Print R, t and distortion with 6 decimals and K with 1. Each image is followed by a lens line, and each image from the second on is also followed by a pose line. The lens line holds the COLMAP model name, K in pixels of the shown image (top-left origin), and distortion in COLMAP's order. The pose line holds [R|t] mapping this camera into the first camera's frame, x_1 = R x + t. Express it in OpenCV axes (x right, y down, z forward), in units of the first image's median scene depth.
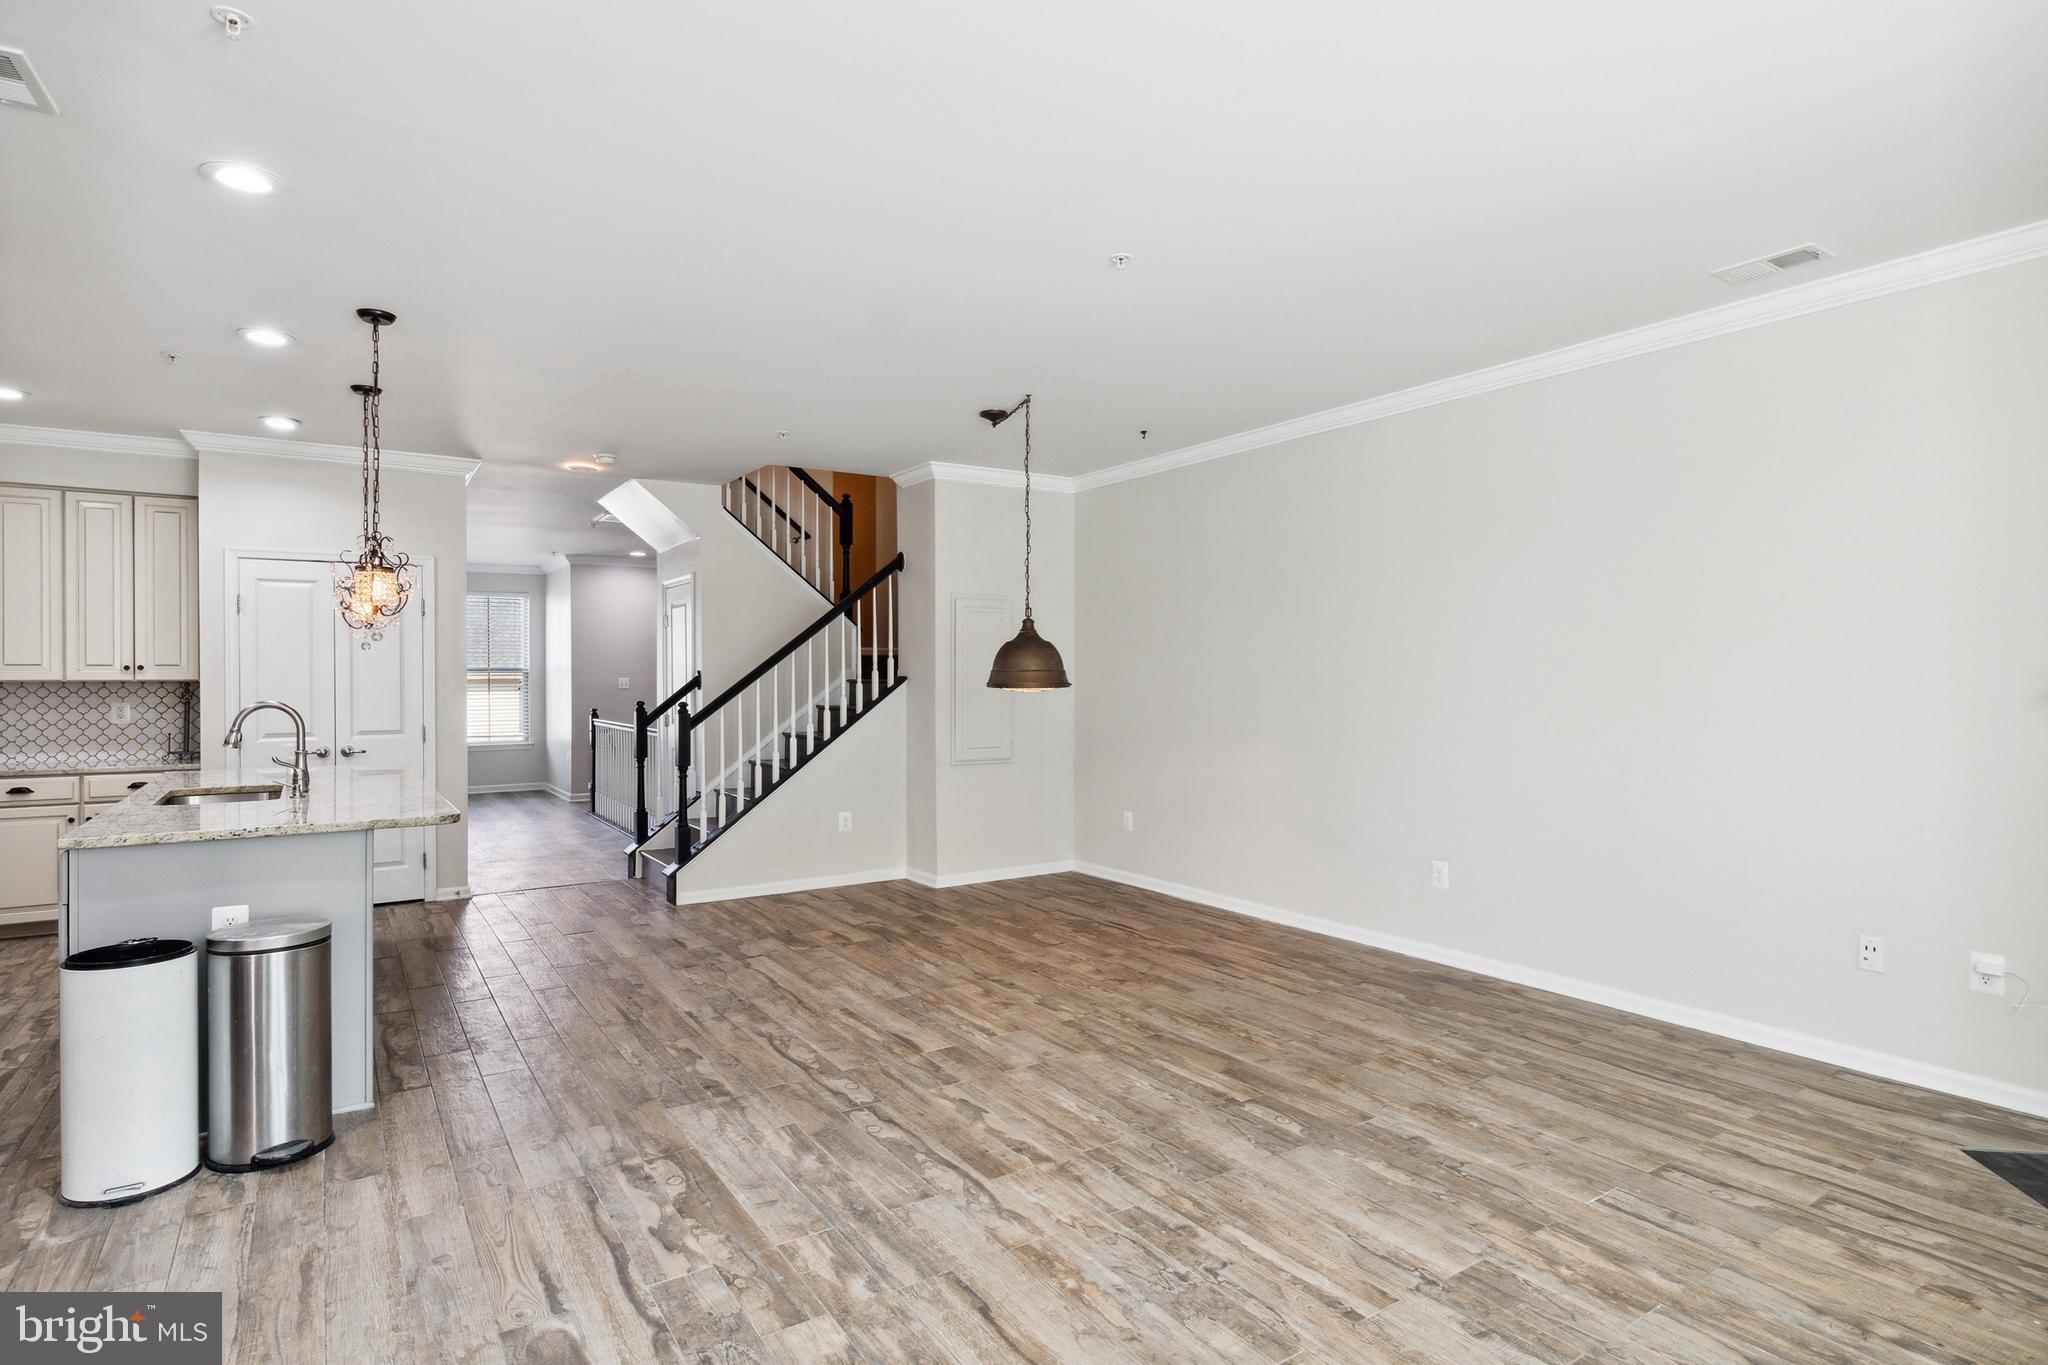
lens RADIAL K [[1101.5, 0, 1072.5], [0, 1101.5, 679.5], [0, 0, 1]] dist [-0.002769, -0.000640]
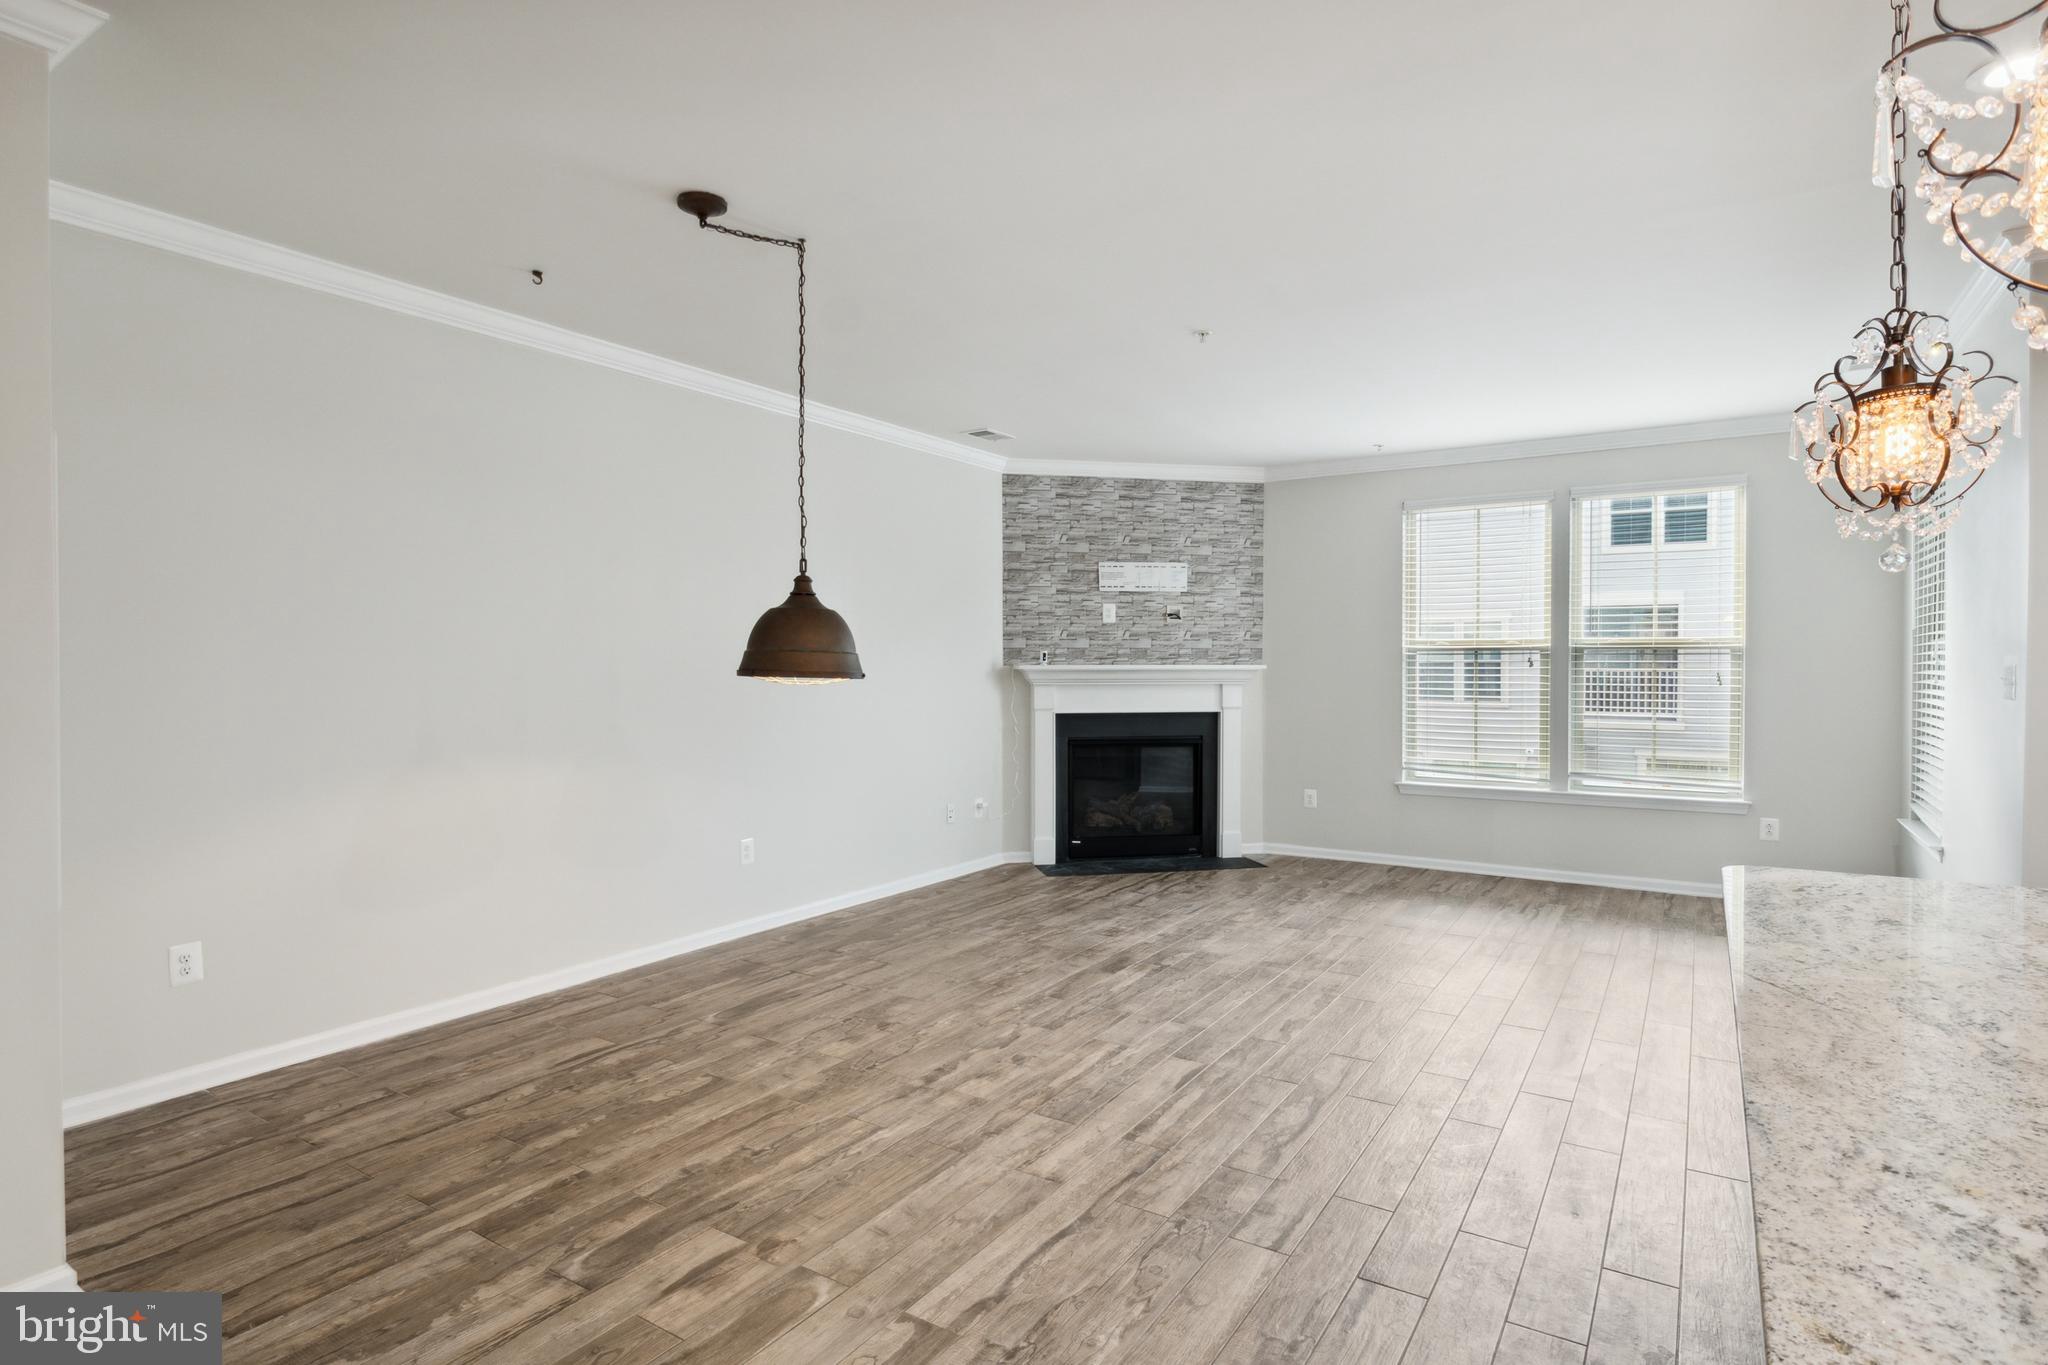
lens RADIAL K [[1125.2, 0, 946.8], [0, 1125.2, 672.6], [0, 0, 1]] dist [-0.007227, -0.000404]
pose [[-0.367970, -0.002772, 0.929834, -0.756010], [0.006207, 0.999966, 0.005437, 0.002907], [-0.929817, 0.007772, -0.367940, 1.256359]]
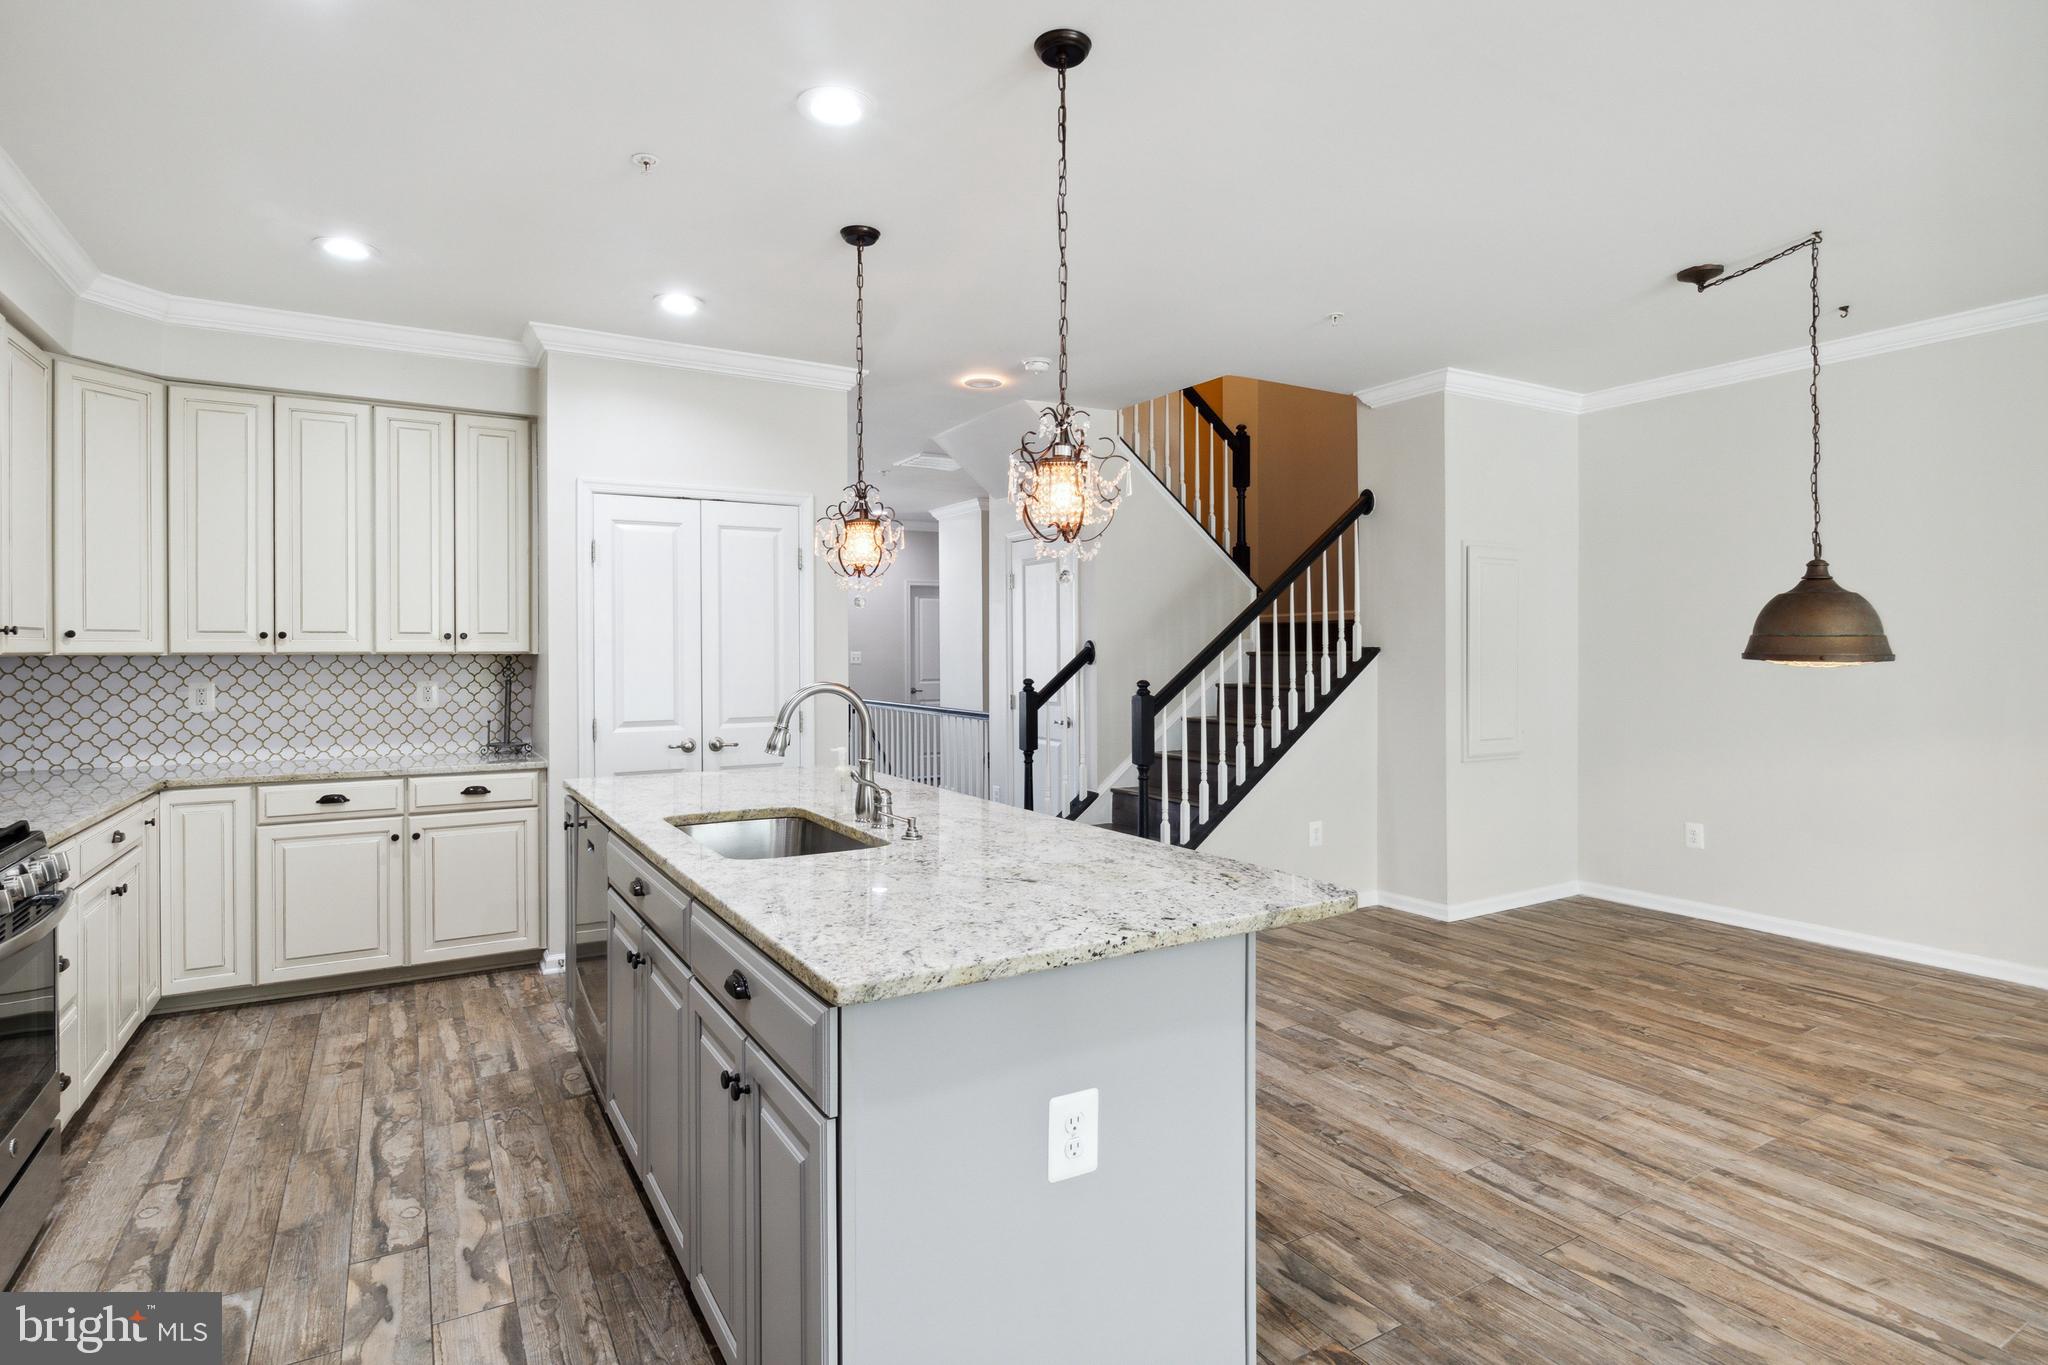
lens RADIAL K [[1066.3, 0, 1077.1], [0, 1066.3, 654.4], [0, 0, 1]] dist [-0.002410, -0.002467]
pose [[0.999353, -0.000718, -0.035970, -0.509362], [0.000685, 0.999999, -0.000929, 0.004056], [0.035971, 0.000903, 0.999352, 0.349172]]
